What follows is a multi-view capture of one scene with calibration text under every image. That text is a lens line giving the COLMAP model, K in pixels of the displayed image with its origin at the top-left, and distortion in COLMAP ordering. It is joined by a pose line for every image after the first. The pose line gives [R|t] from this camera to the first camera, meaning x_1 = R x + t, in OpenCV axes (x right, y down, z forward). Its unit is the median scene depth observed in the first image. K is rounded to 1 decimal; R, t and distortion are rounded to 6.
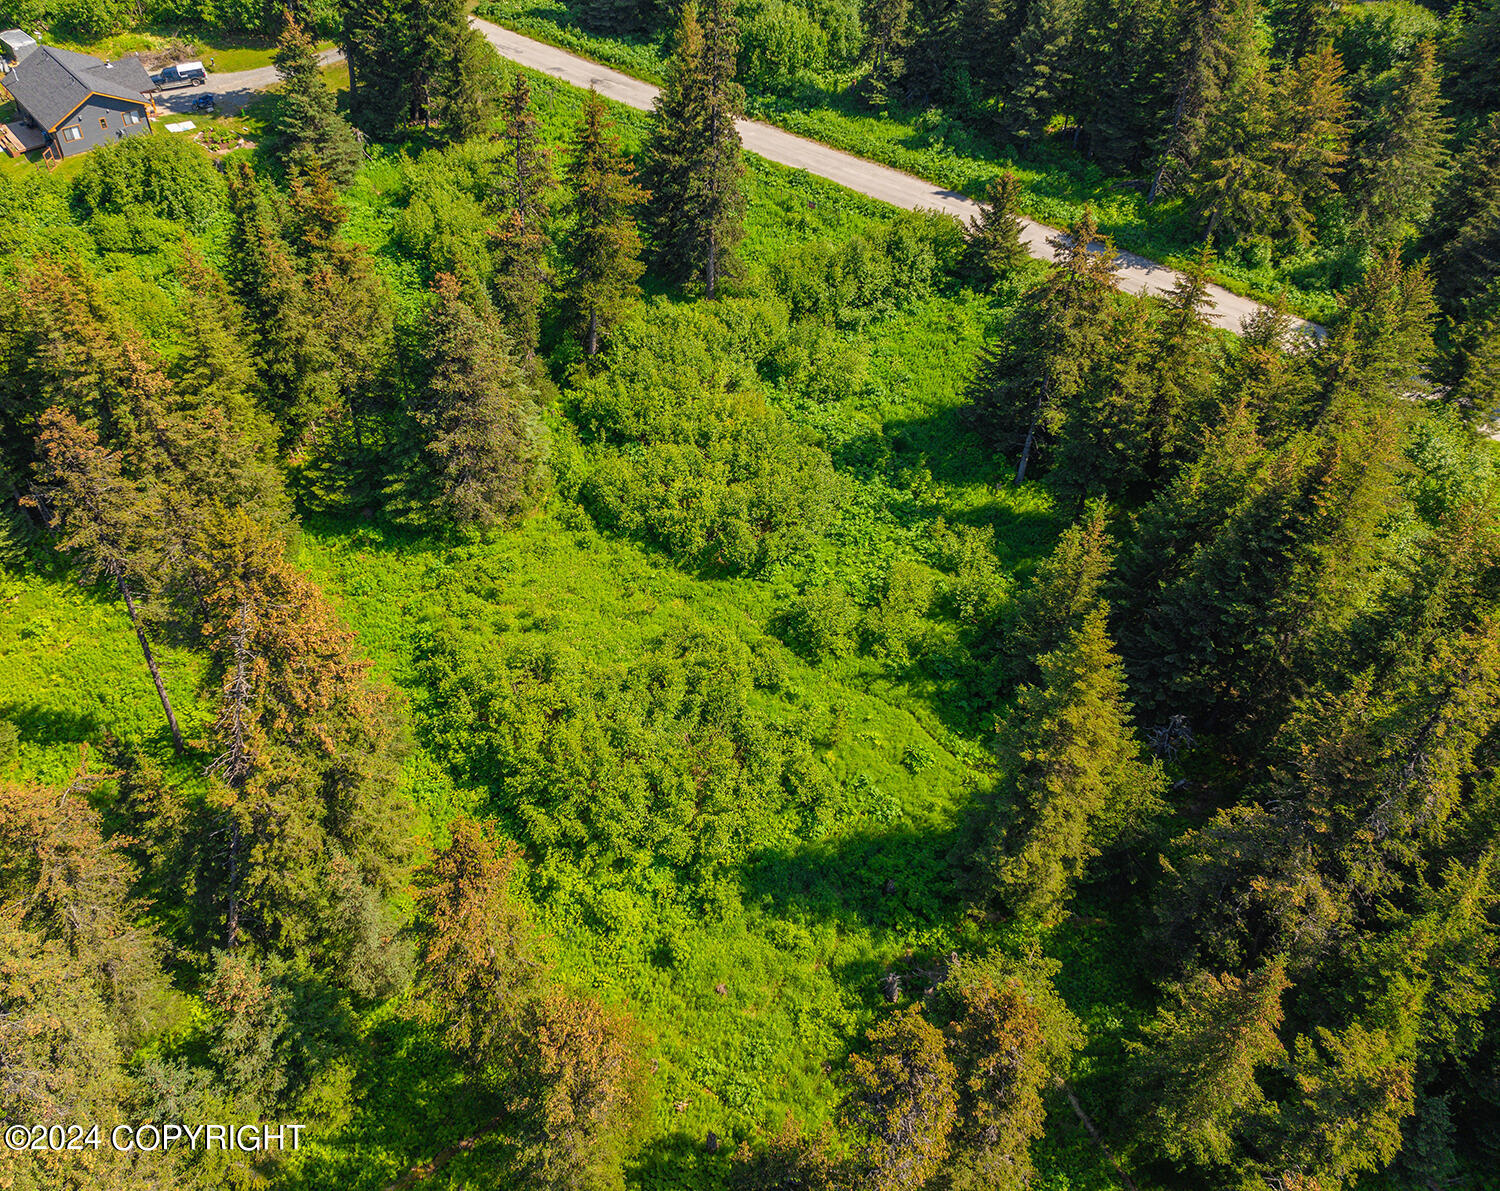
lens RADIAL K [[1171.2, 0, 660.0], [0, 1171.2, 567.5], [0, 0, 1]] dist [-0.025182, -0.017321]
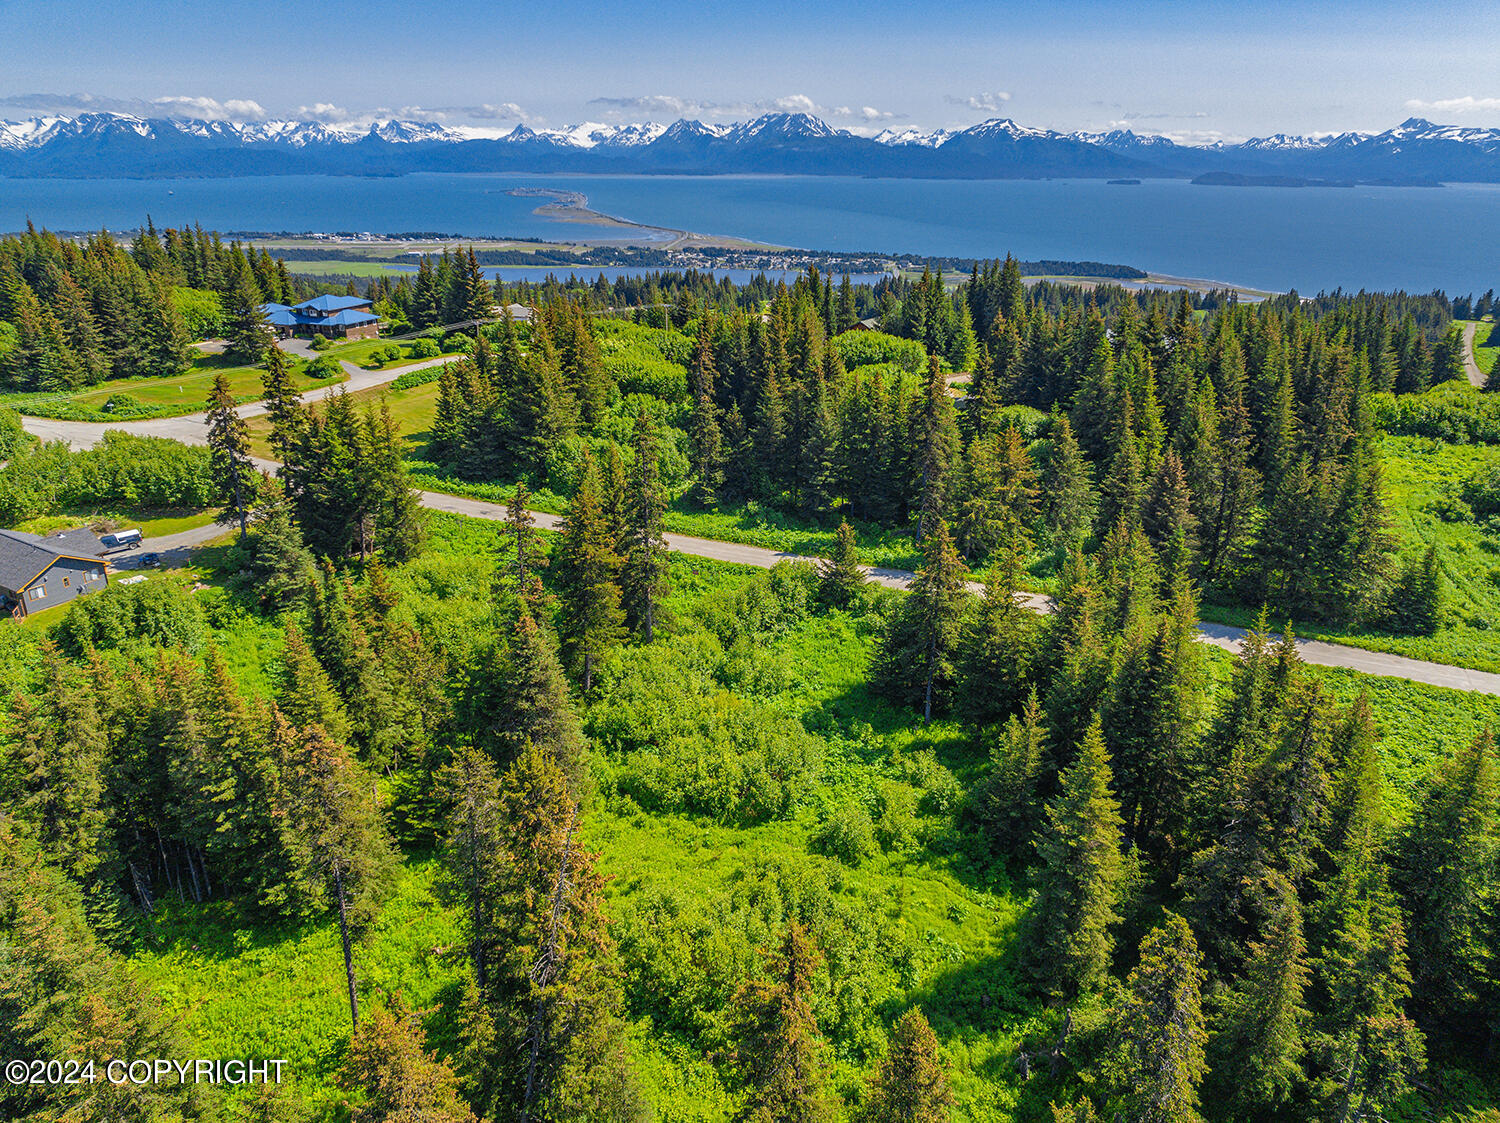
lens RADIAL K [[1061.1, 0, 751.8], [0, 1061.1, 560.8], [0, 0, 1]] dist [-0.039515, 0.006396]
pose [[0.933349, -0.116288, 0.339614, -0.263042], [0.232669, 0.916418, -0.325642, 0.101110], [-0.273360, 0.382955, 0.882394, -0.096758]]
